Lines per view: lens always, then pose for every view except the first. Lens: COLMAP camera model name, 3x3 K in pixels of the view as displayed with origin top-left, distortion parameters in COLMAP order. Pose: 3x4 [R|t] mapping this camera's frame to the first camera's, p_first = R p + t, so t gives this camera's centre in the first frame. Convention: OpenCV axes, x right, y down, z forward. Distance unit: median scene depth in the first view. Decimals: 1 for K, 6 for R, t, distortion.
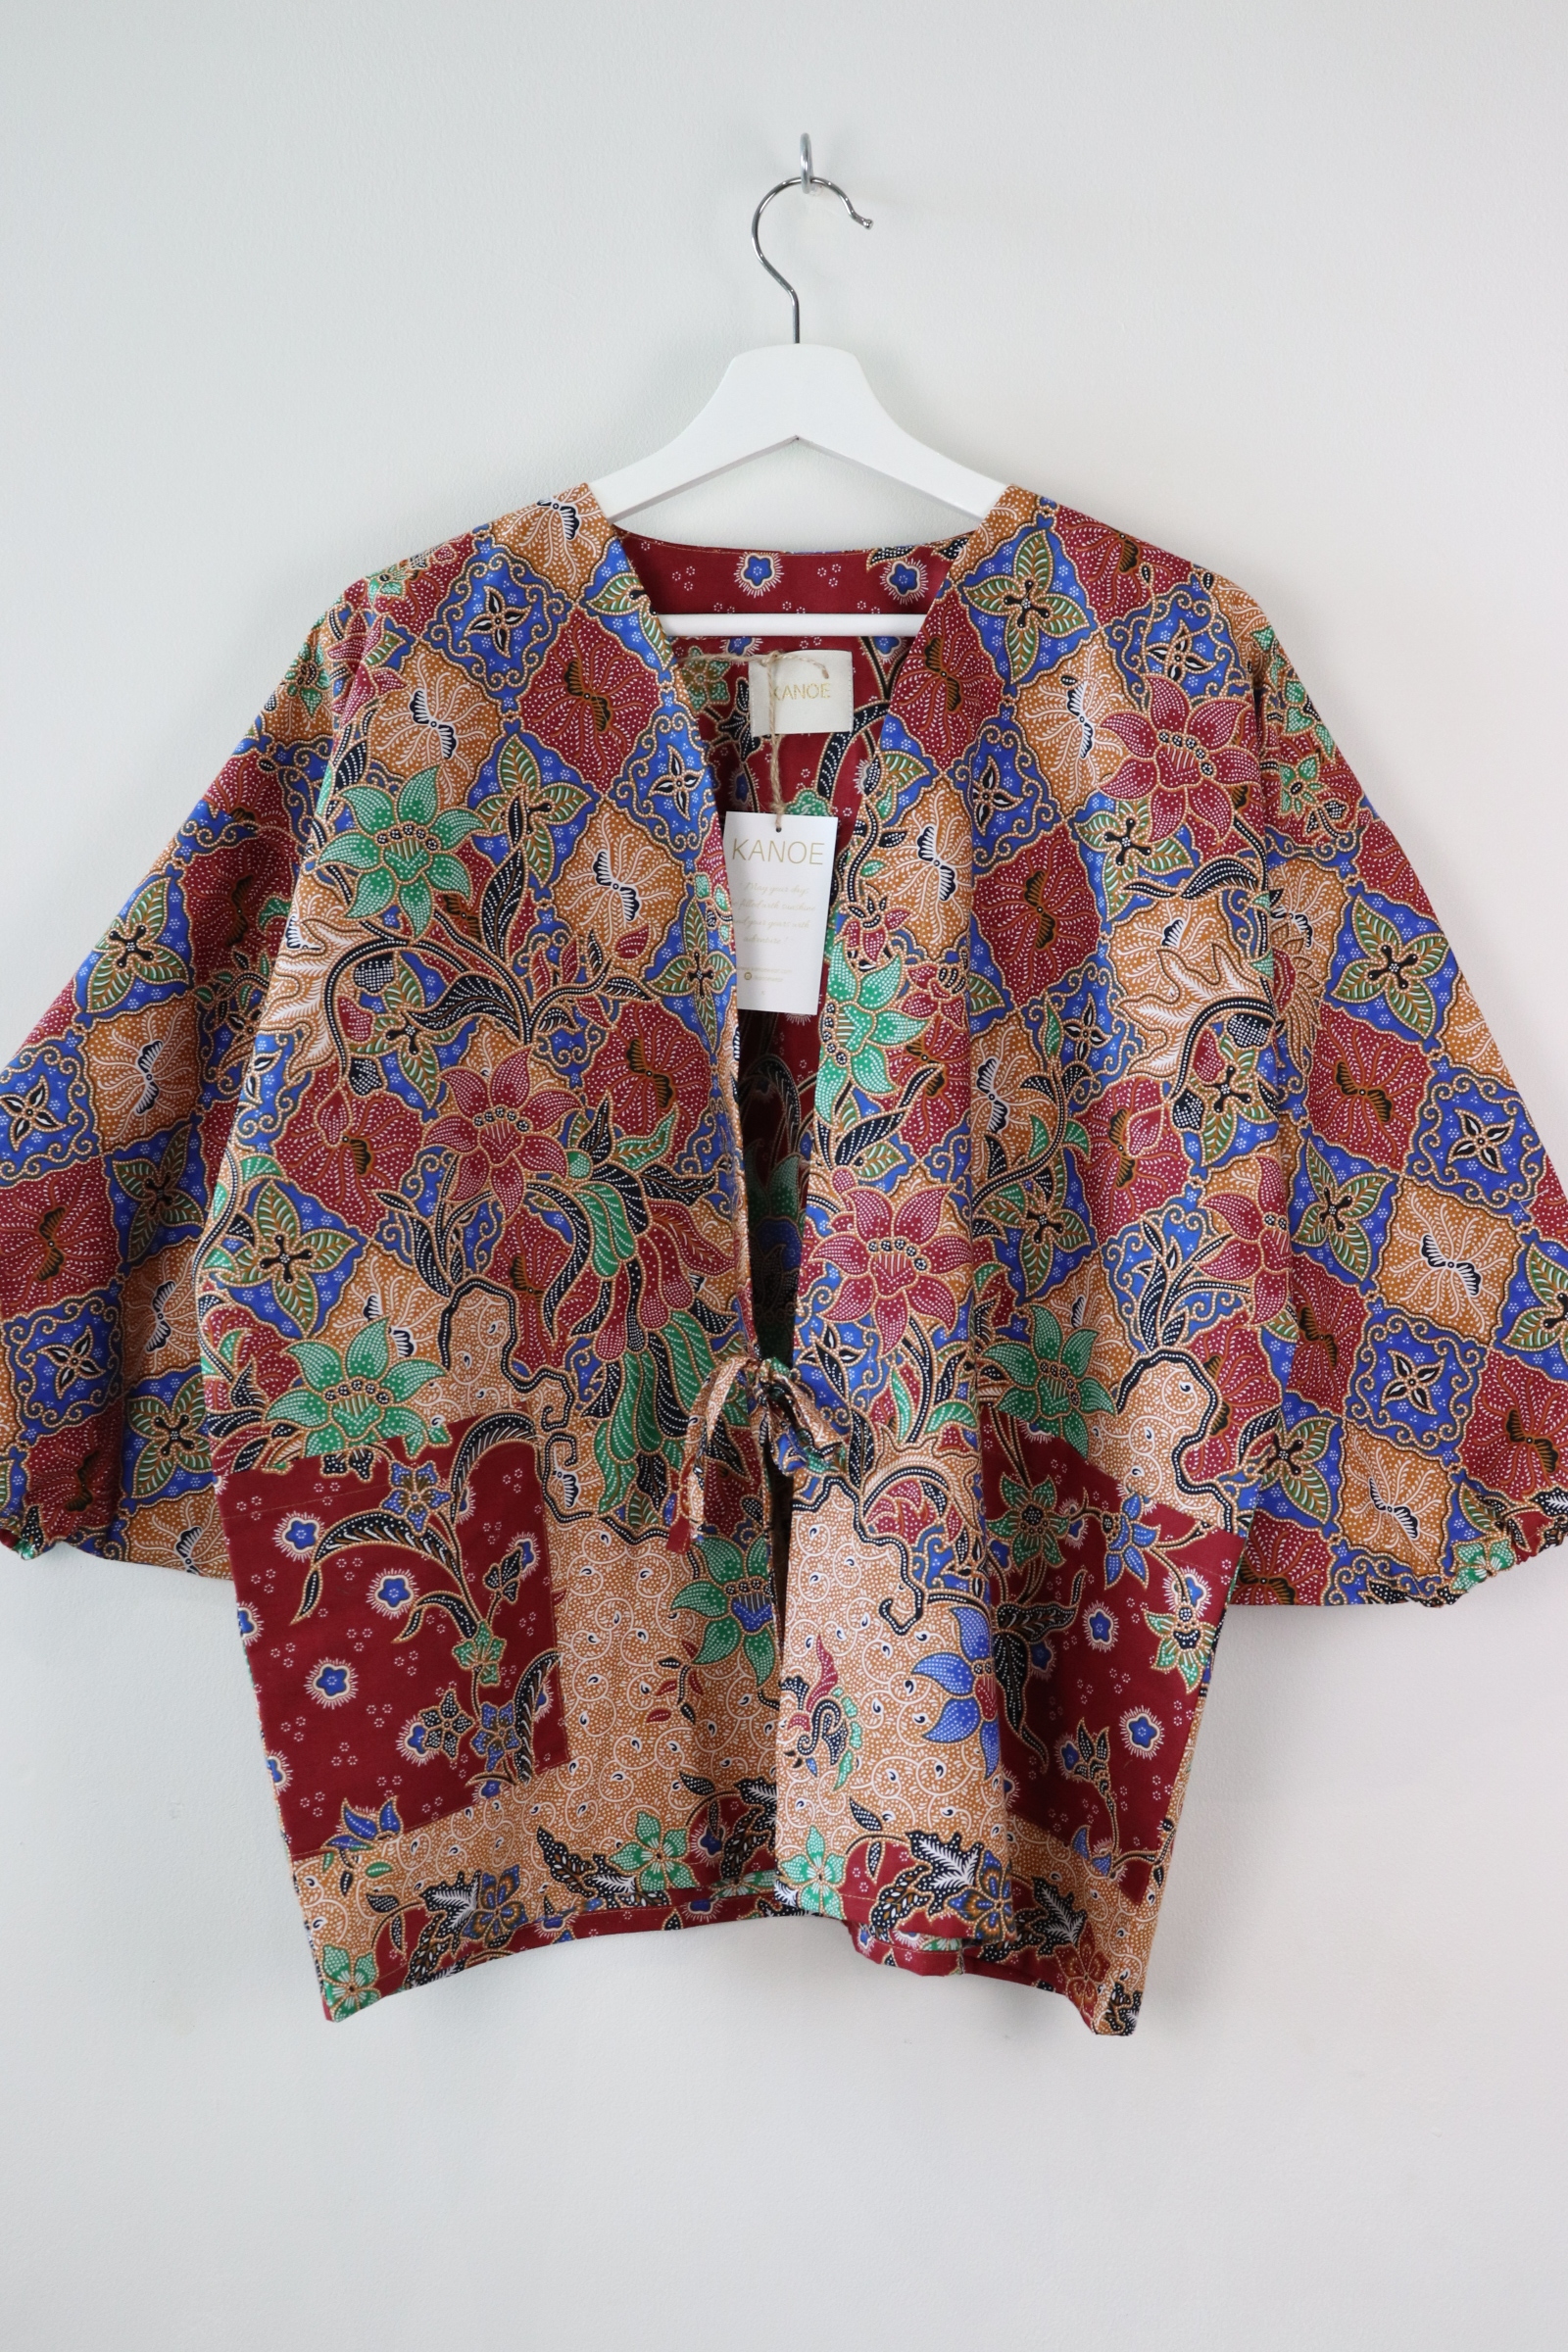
lens RADIAL K [[3544.1, 0, 769.4], [0, 3544.1, 1125.5], [0, 0, 1]] dist [0.010059, 0.000000]
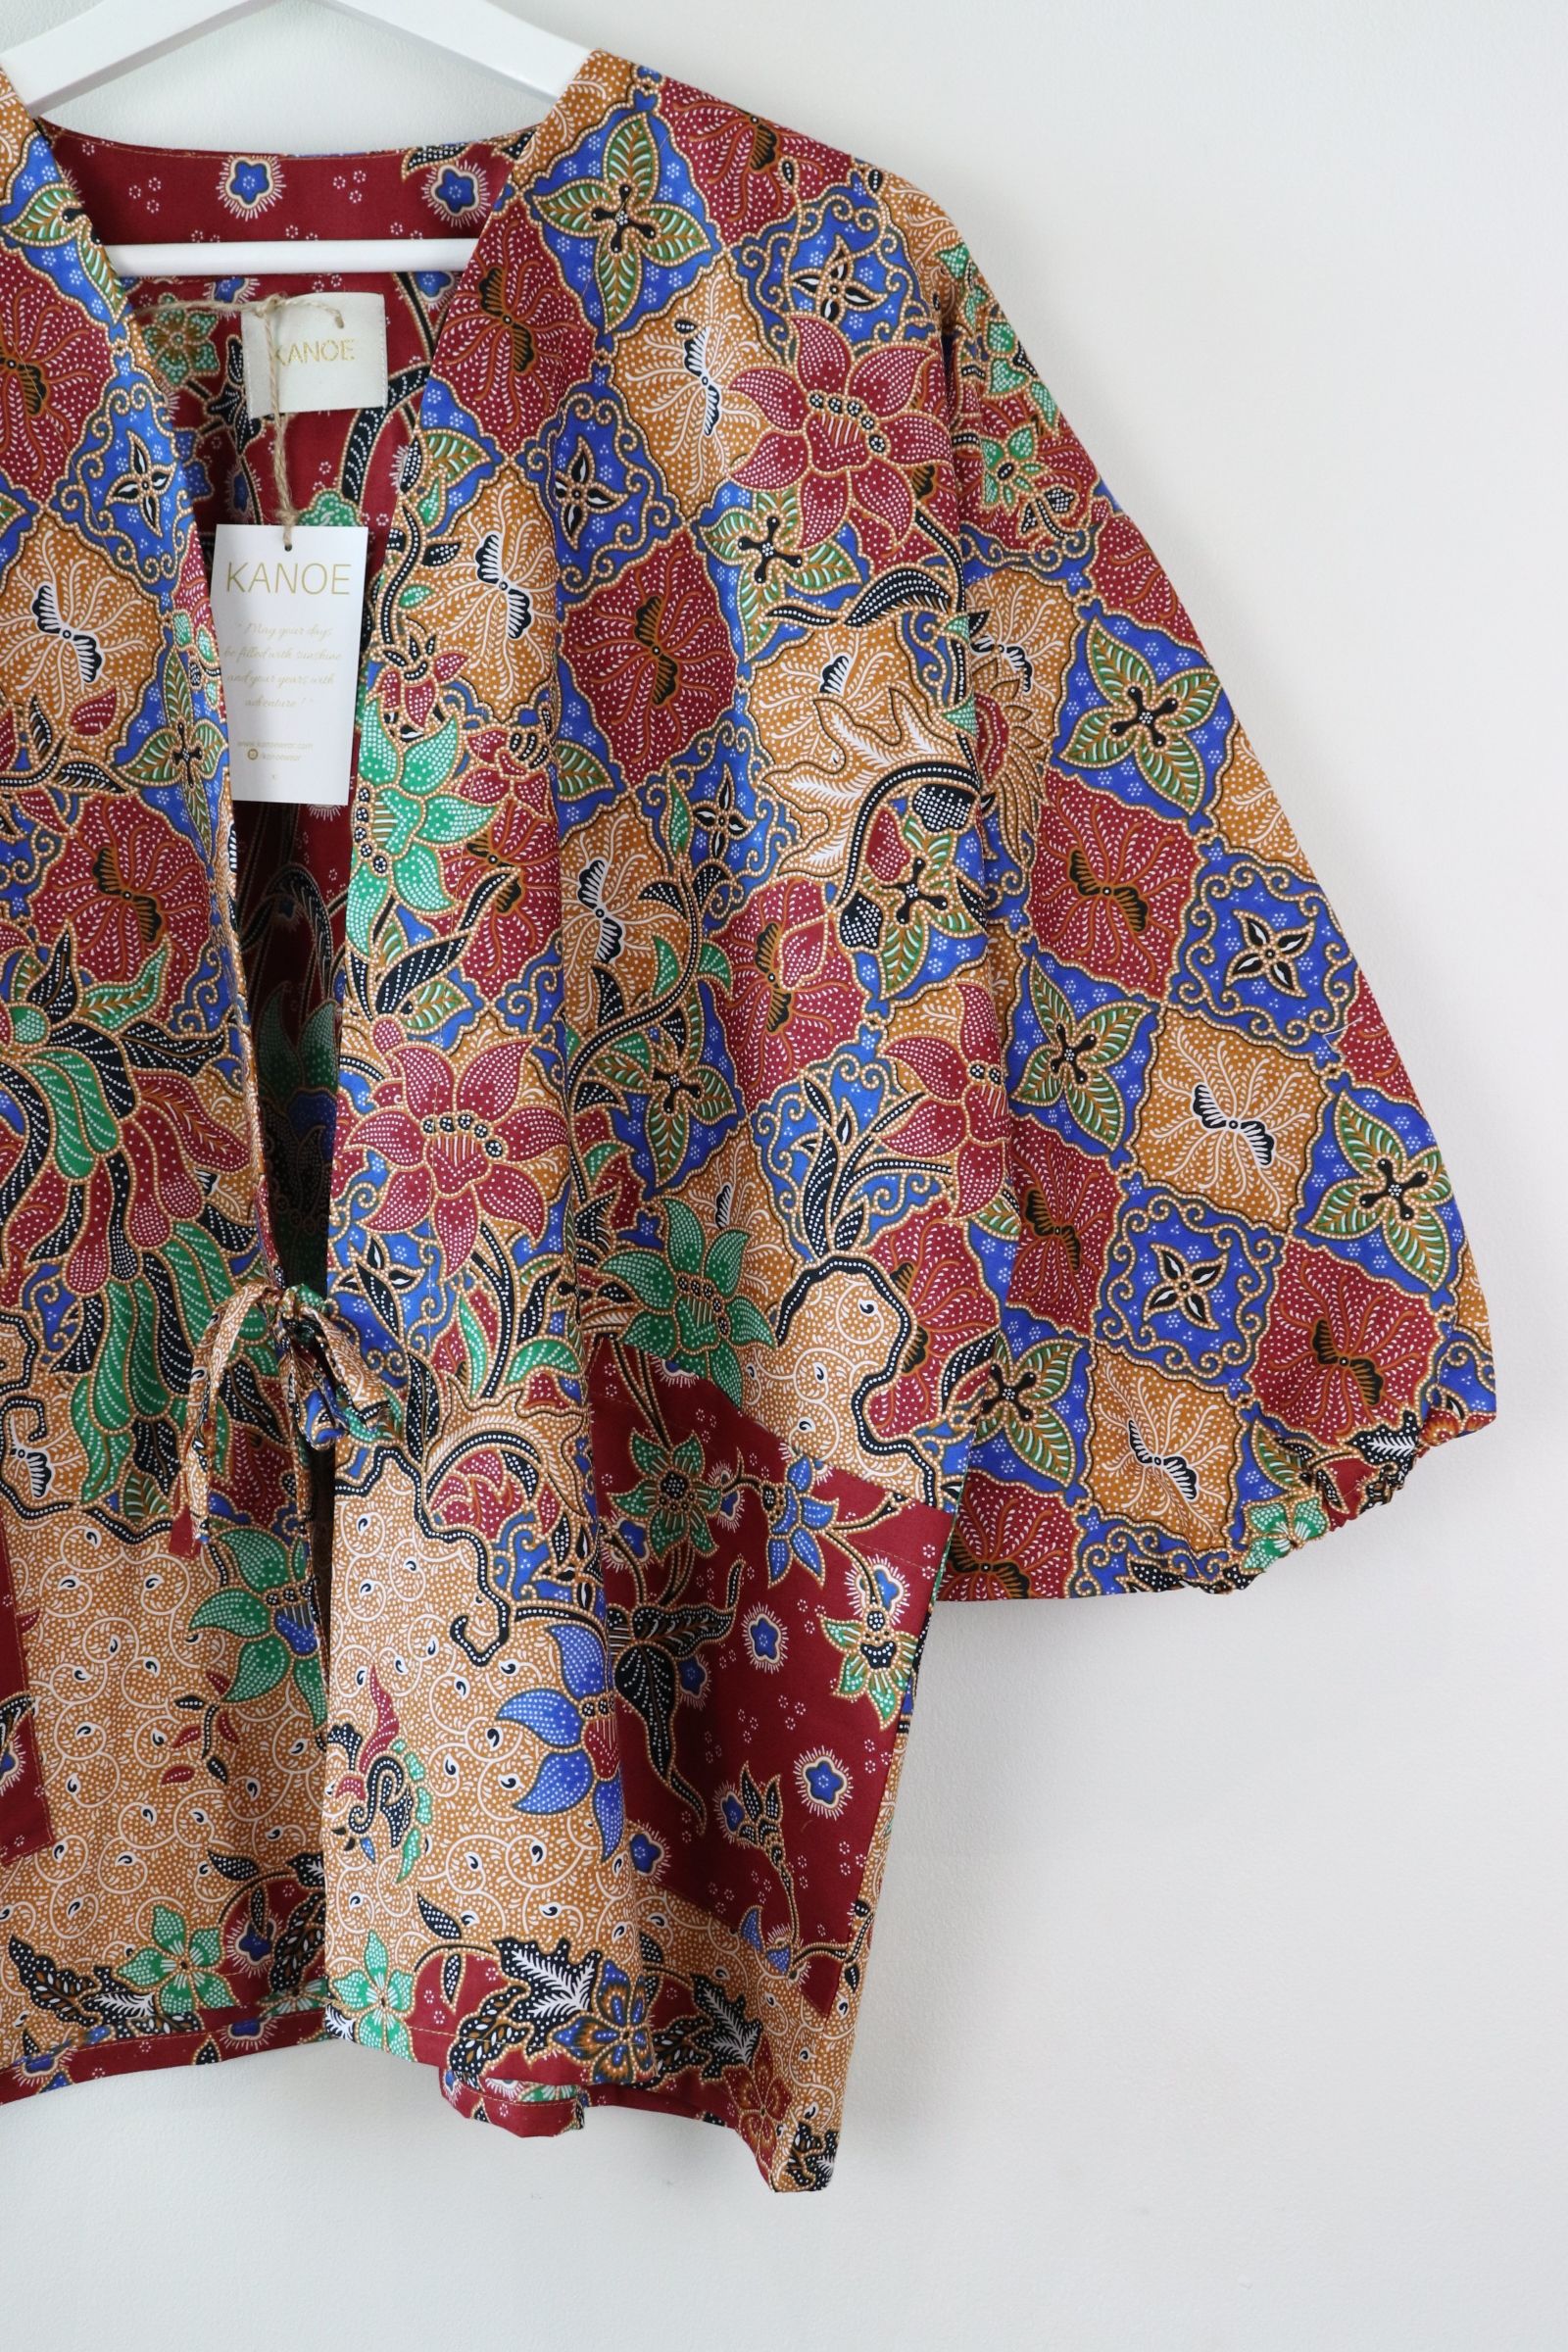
lens RADIAL K [[3694.5, 0, 806.4], [0, 3694.5, 1182.4], [0, 0, 1]] dist [0.054241, 0.000000]
pose [[0.998087, -0.033276, 0.052109, 0.064574], [0.030437, 0.998057, 0.054361, 0.007123], [-0.053817, -0.052671, 0.997161, 0.245171]]
